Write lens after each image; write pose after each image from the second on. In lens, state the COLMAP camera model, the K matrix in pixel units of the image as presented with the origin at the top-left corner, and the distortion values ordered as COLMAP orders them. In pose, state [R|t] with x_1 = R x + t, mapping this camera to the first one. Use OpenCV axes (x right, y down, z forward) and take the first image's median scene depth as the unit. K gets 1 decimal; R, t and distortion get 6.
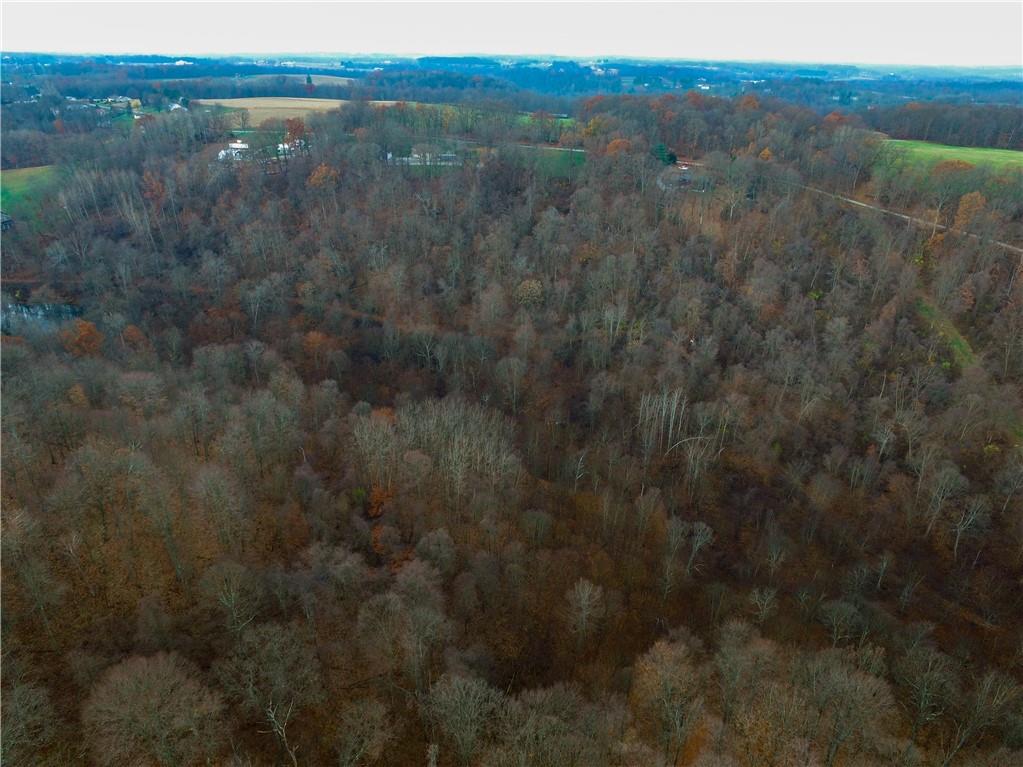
lens RADIAL K [[661.3, 0, 511.5], [0, 661.3, 383.5], [0, 0, 1]] dist [-0.118578, 0.090269]
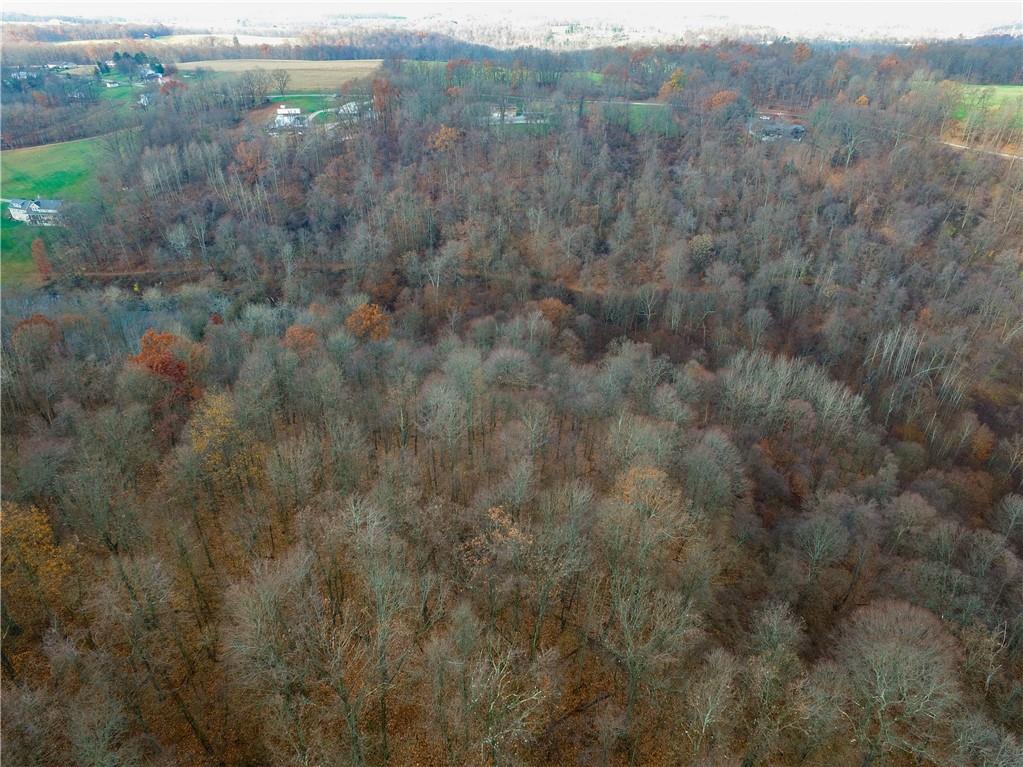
lens RADIAL K [[661.3, 0, 511.5], [0, 661.3, 383.5], [0, 0, 1]] dist [-0.118578, 0.090269]
pose [[0.985902, -0.098035, 0.135593, -0.358178], [0.089695, 0.993759, 0.066321, -0.016242], [-0.141249, -0.053224, 0.988542, 0.020461]]
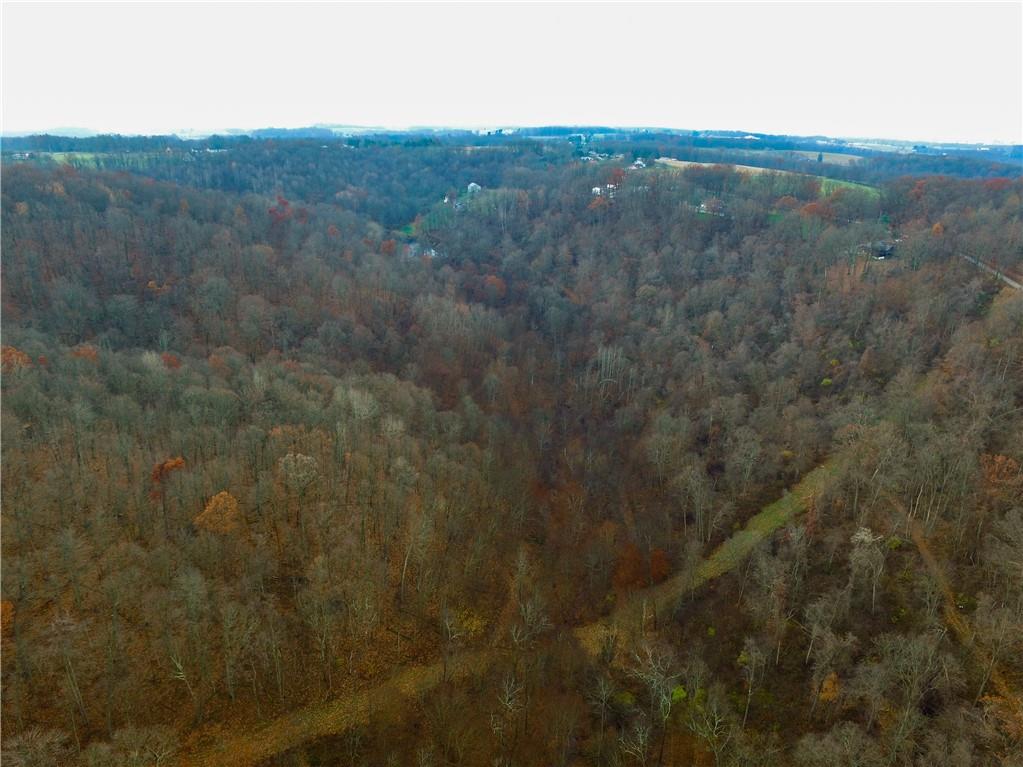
lens RADIAL K [[661.3, 0, 511.5], [0, 661.3, 383.5], [0, 0, 1]] dist [-0.118578, 0.090269]
pose [[0.660033, 0.283548, -0.695670, 0.719726], [-0.355080, 0.933813, 0.043722, 0.066125], [0.662023, 0.218160, 0.717030, -0.108969]]
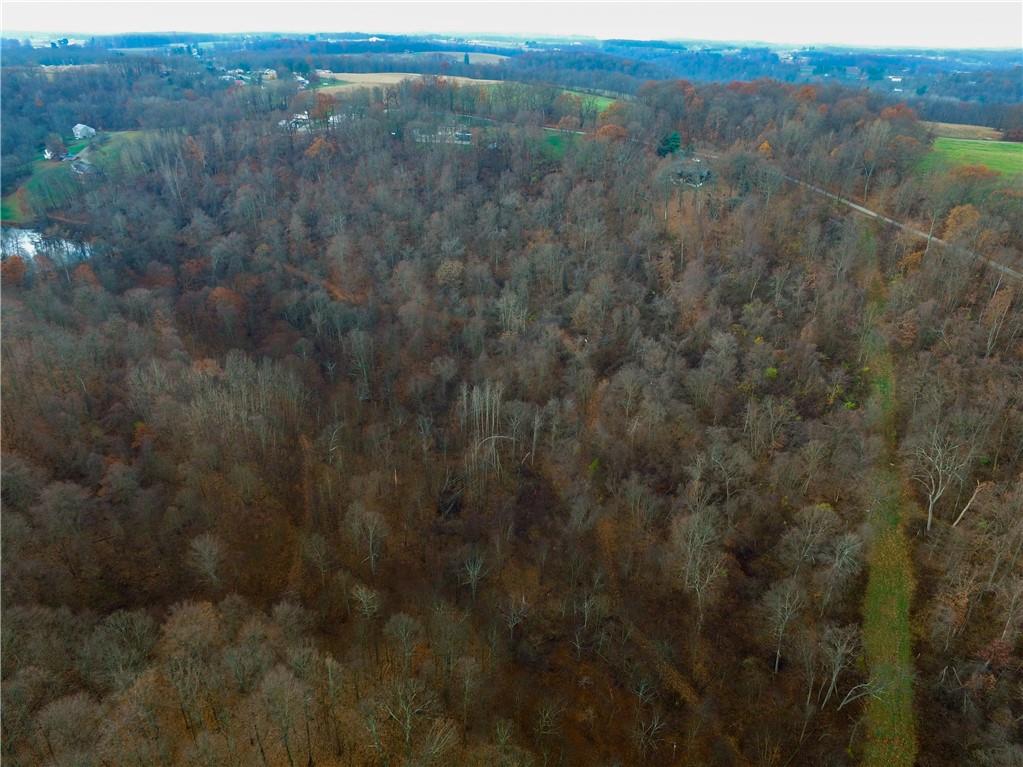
lens RADIAL K [[661.3, 0, 511.5], [0, 661.3, 383.5], [0, 0, 1]] dist [-0.118578, 0.090269]
pose [[0.956998, 0.143691, -0.252007, 0.330690], [-0.137999, 0.989616, 0.040212, -0.021183], [0.255169, -0.003706, 0.966889, 0.047286]]
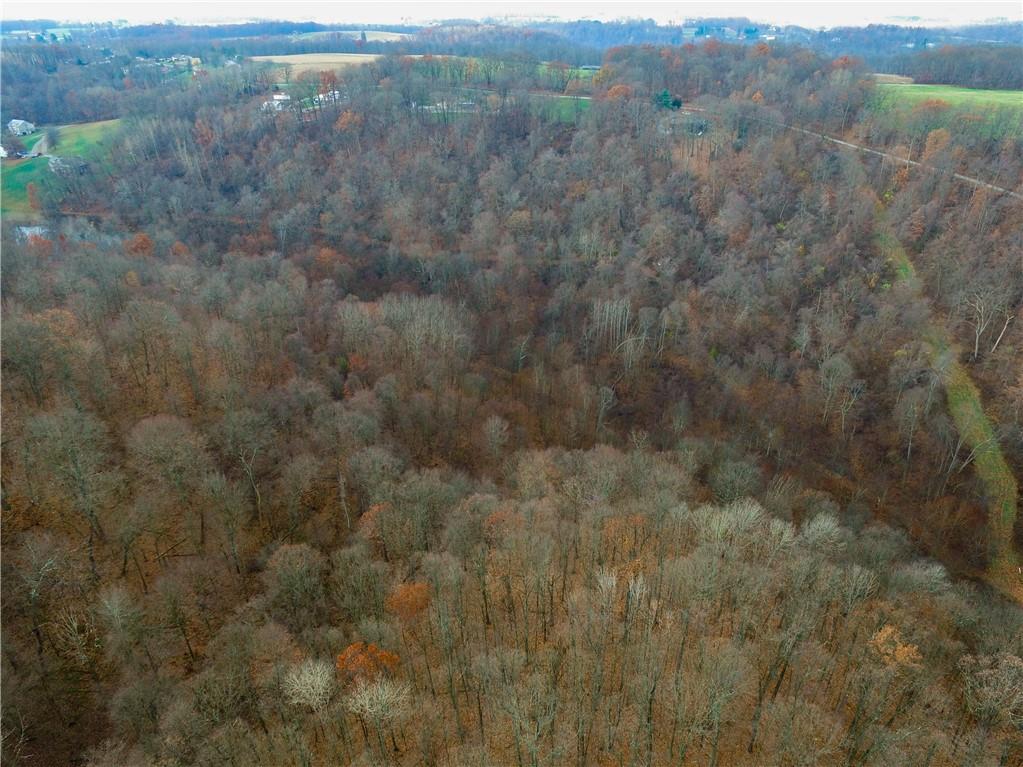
lens RADIAL K [[679.4, 0, 511.5], [0, 679.4, 383.5], [0, 0, 1]] dist [-0.117997, 0.089281]
pose [[0.995221, 0.027534, -0.093681, 0.108566], [-0.023153, 0.998601, 0.047538, 0.070152], [0.094859, -0.045142, 0.994467, -0.134833]]
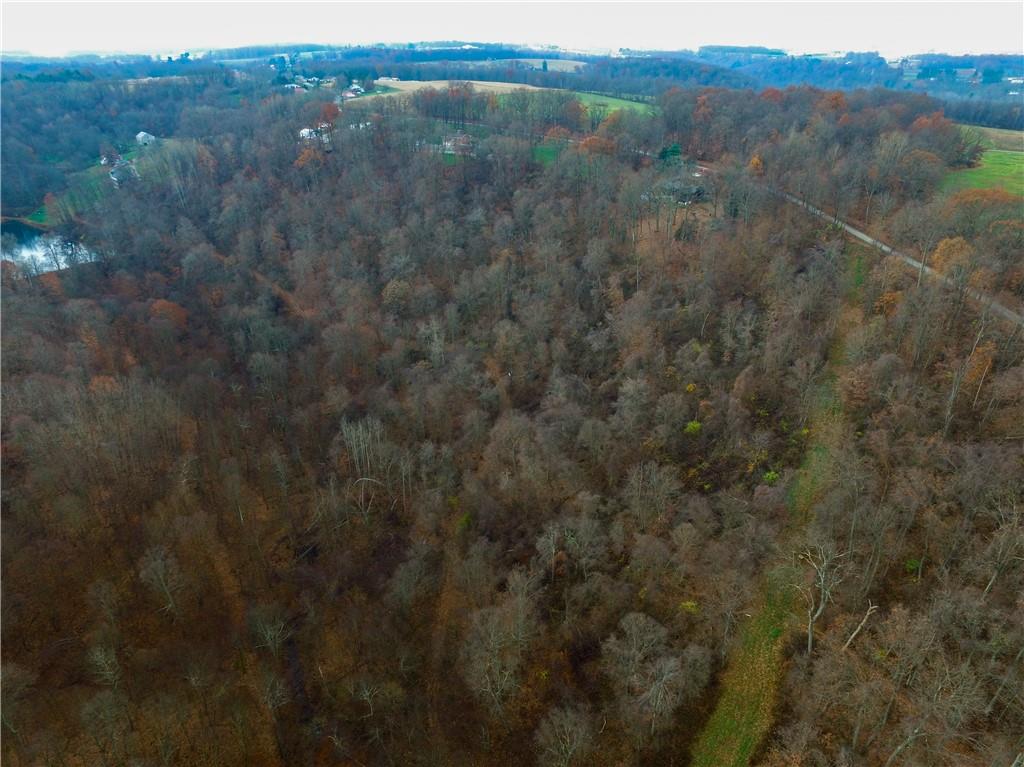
lens RADIAL K [[648.4, 0, 512.0], [0, 648.4, 383.5], [0, 0, 1]] dist [-0.116796, 0.086869]
pose [[0.901533, 0.197820, -0.384844, 0.478316], [-0.188313, 0.980108, 0.062661, -0.083940], [0.389584, 0.015980, 0.920852, 0.173471]]
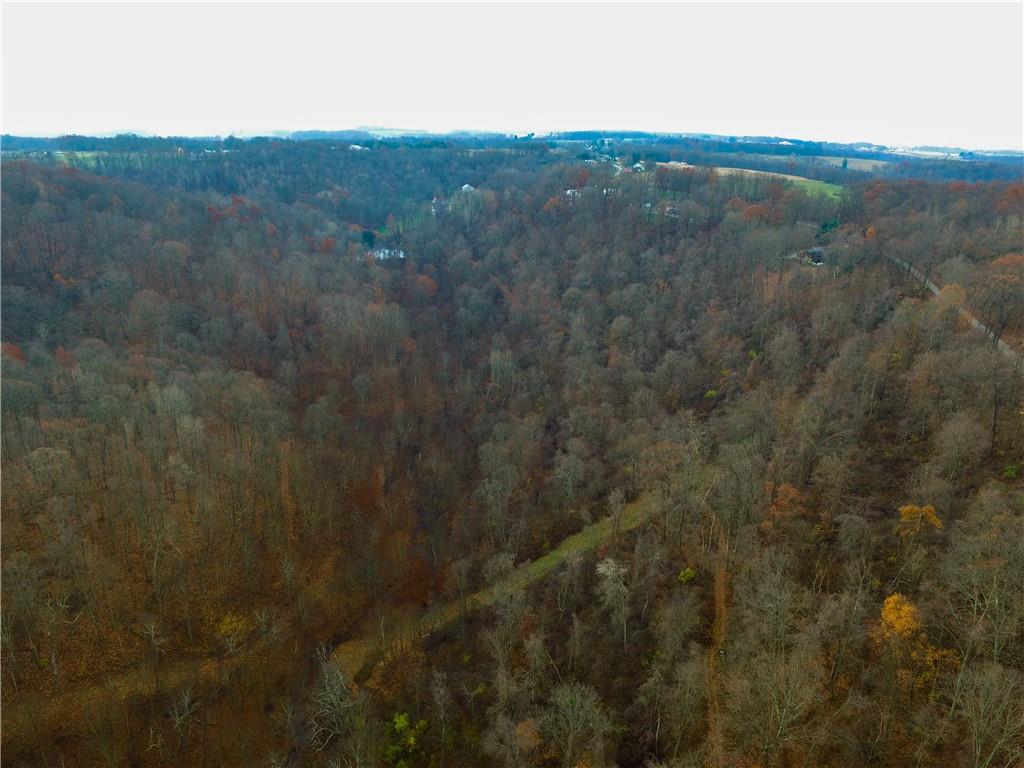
lens RADIAL K [[648.4, 0, 512.0], [0, 648.4, 384.0], [0, 0, 1]] dist [-0.116796, 0.086869]
pose [[0.598793, 0.304429, -0.740790, 0.830590], [-0.381354, 0.921734, 0.070534, -0.016685], [0.704284, 0.240268, 0.668023, 0.068788]]
